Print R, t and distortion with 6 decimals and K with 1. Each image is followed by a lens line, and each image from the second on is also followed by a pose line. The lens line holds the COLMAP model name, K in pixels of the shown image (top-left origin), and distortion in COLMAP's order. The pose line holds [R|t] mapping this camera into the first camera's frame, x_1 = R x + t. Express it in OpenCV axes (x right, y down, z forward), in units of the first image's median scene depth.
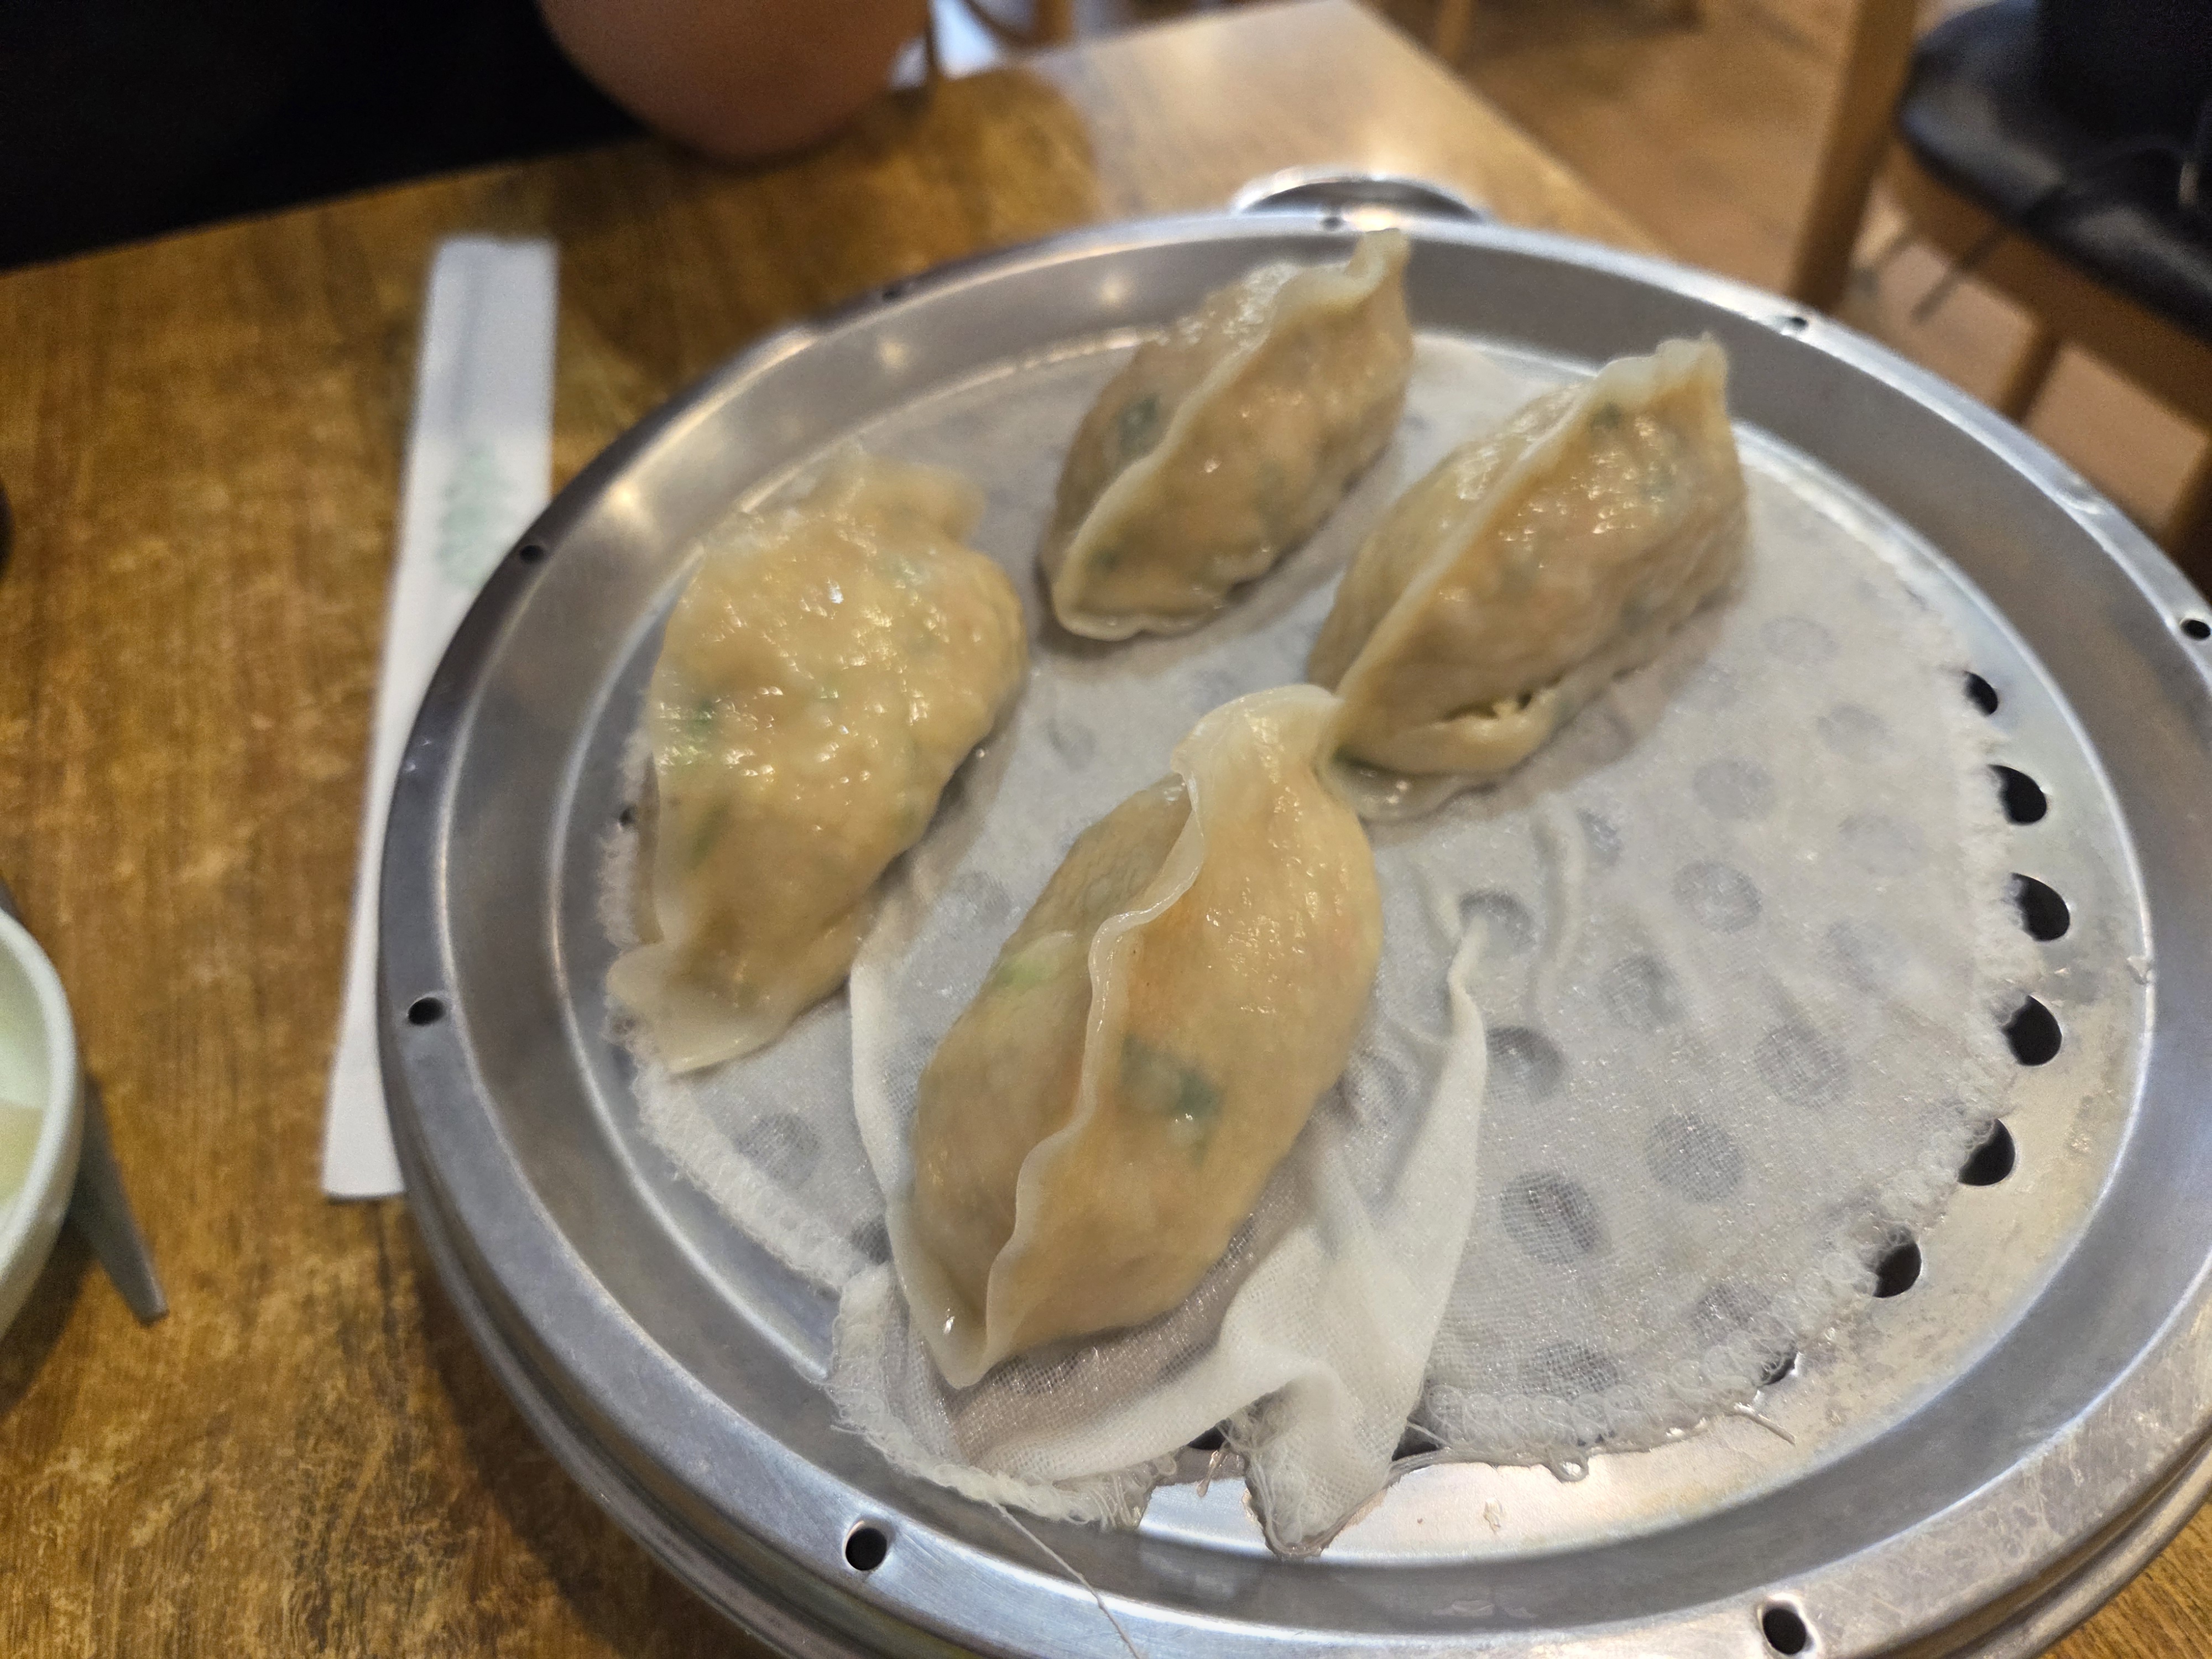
lens RADIAL K [[1530.2, 0, 1106.1], [0, 1530.2, 884.7], [0, 0, 1]] dist [0.021867, -0.037455]
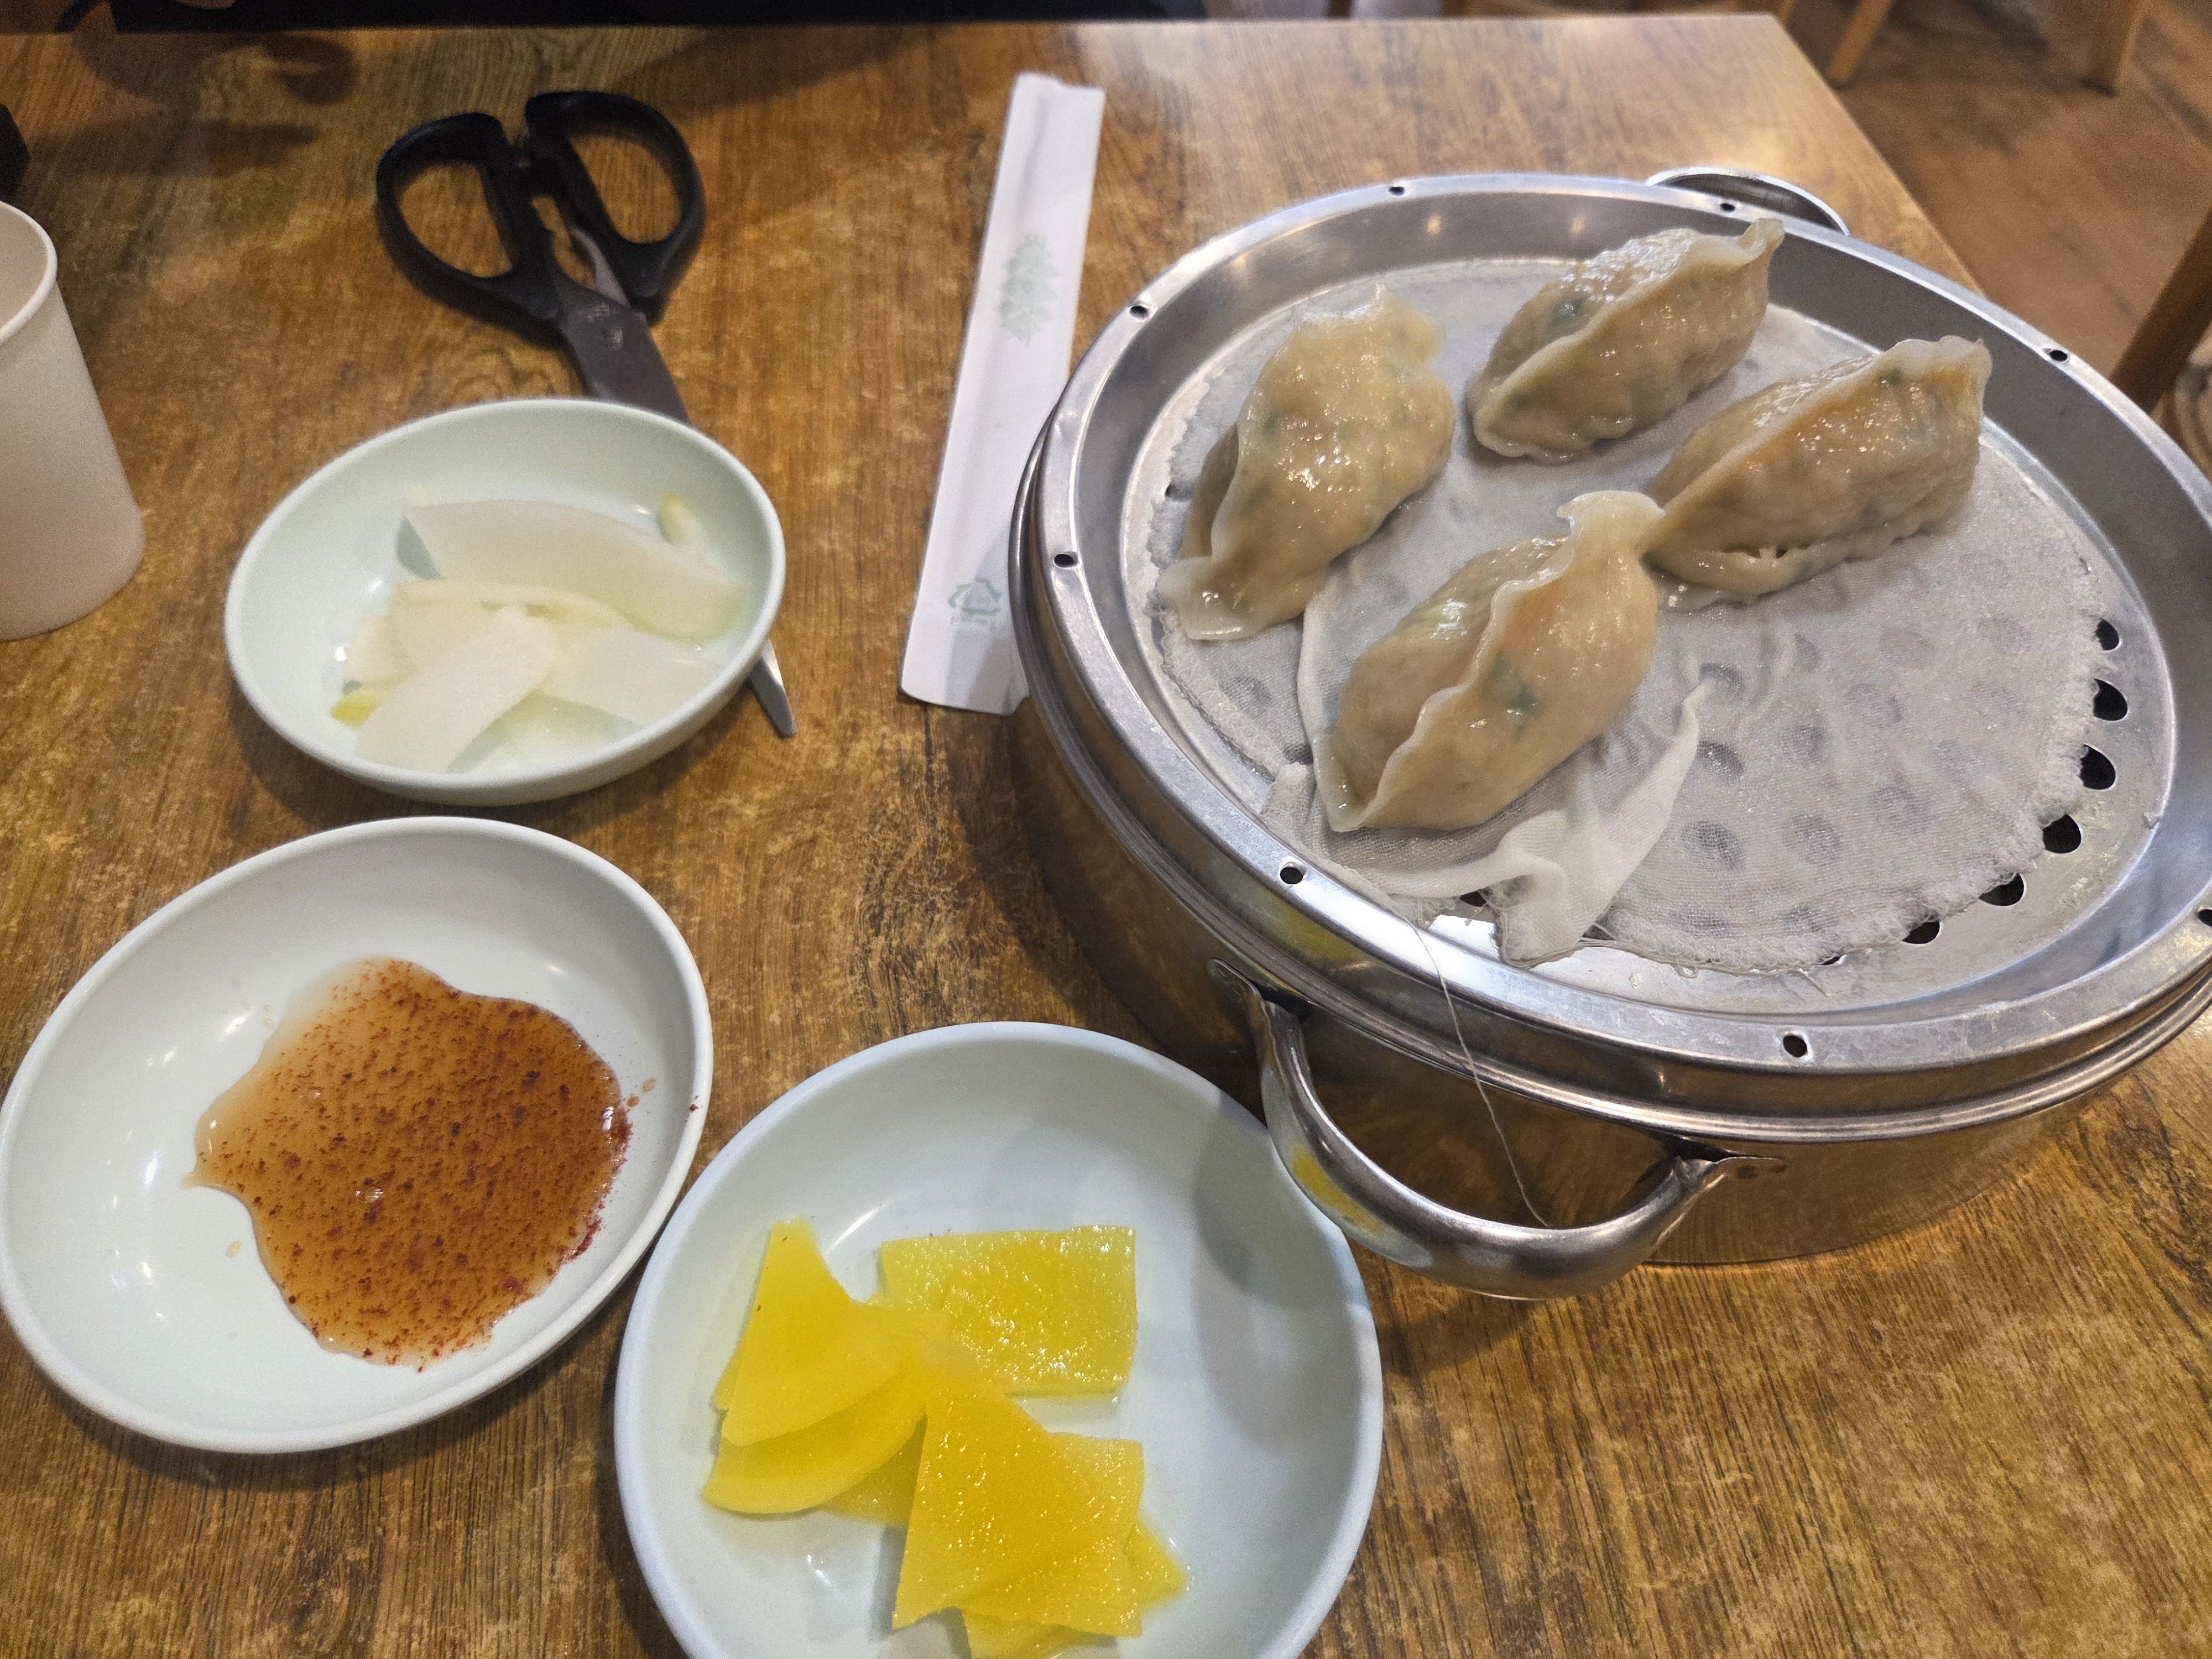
lens RADIAL K [[1482.4, 0, 1100.3], [0, 1482.4, 827.8], [0, 0, 1]] dist [0.039124, -0.041102]
pose [[0.958980, 0.262059, -0.108090, -0.130897], [-0.258141, 0.964863, 0.049022, 0.231029], [0.117138, -0.019109, 0.992932, -0.510570]]
